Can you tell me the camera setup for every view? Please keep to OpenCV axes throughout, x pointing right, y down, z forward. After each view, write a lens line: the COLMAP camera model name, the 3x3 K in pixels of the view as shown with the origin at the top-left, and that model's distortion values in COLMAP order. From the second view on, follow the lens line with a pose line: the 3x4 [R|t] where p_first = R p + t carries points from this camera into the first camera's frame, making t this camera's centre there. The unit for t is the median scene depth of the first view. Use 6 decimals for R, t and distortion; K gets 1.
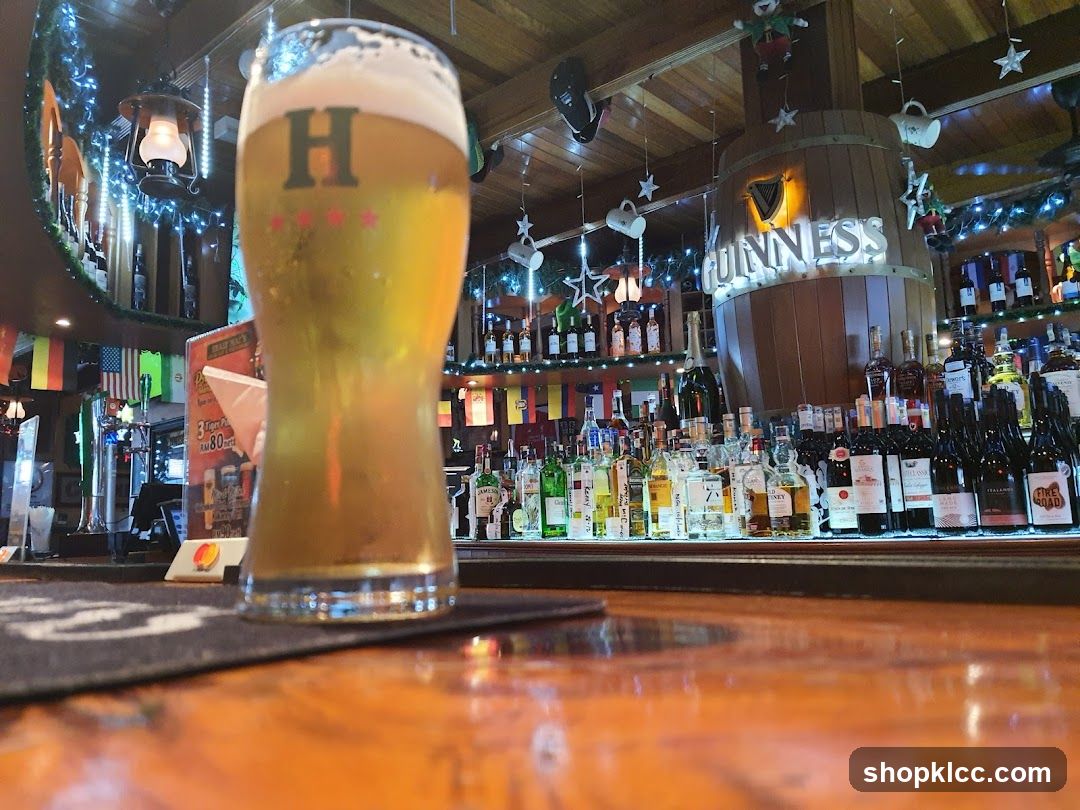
lens RADIAL K [[837.0, 0, 540.0], [0, 837.0, 405.0], [0, 0, 1]] dist [0.001866, 0.002180]
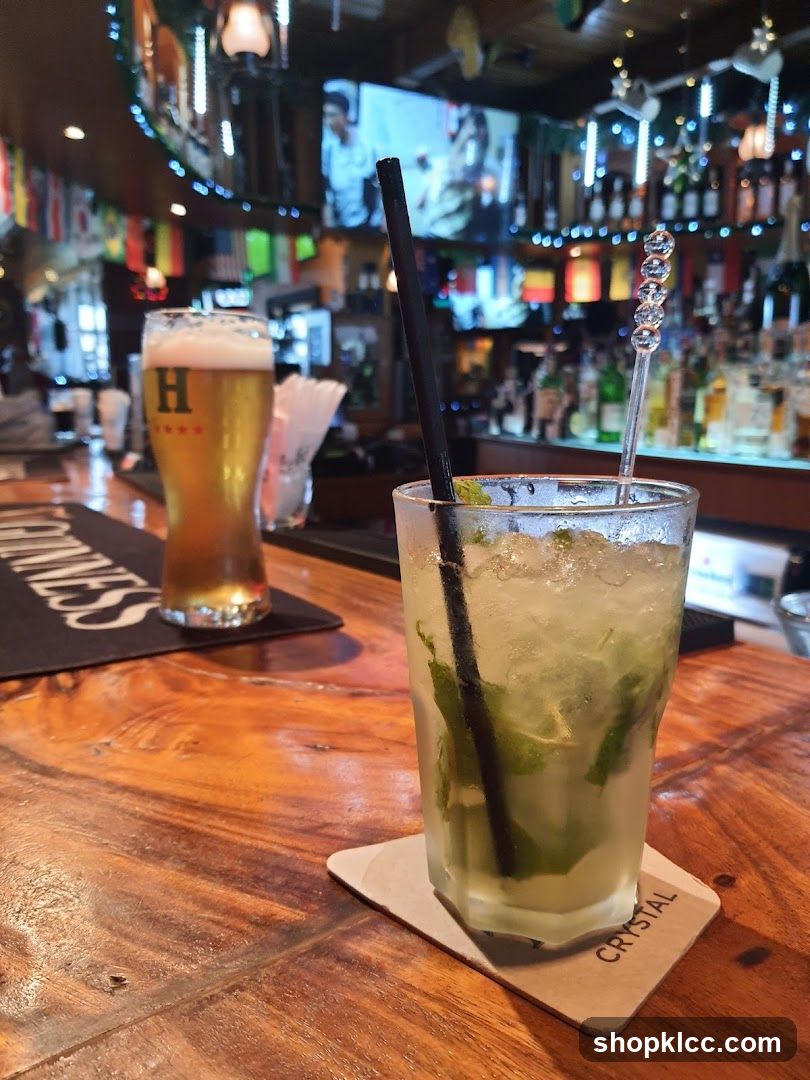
lens RADIAL K [[875.2, 0, 405.0], [0, 875.2, 540.0], [0, 0, 1]] dist [-0.000526, -0.090164]
pose [[0.956038, 0.076852, -0.282994, 0.068269], [0.015514, 0.950440, 0.310521, -0.048940], [0.292833, -0.301260, 0.907464, -0.061122]]
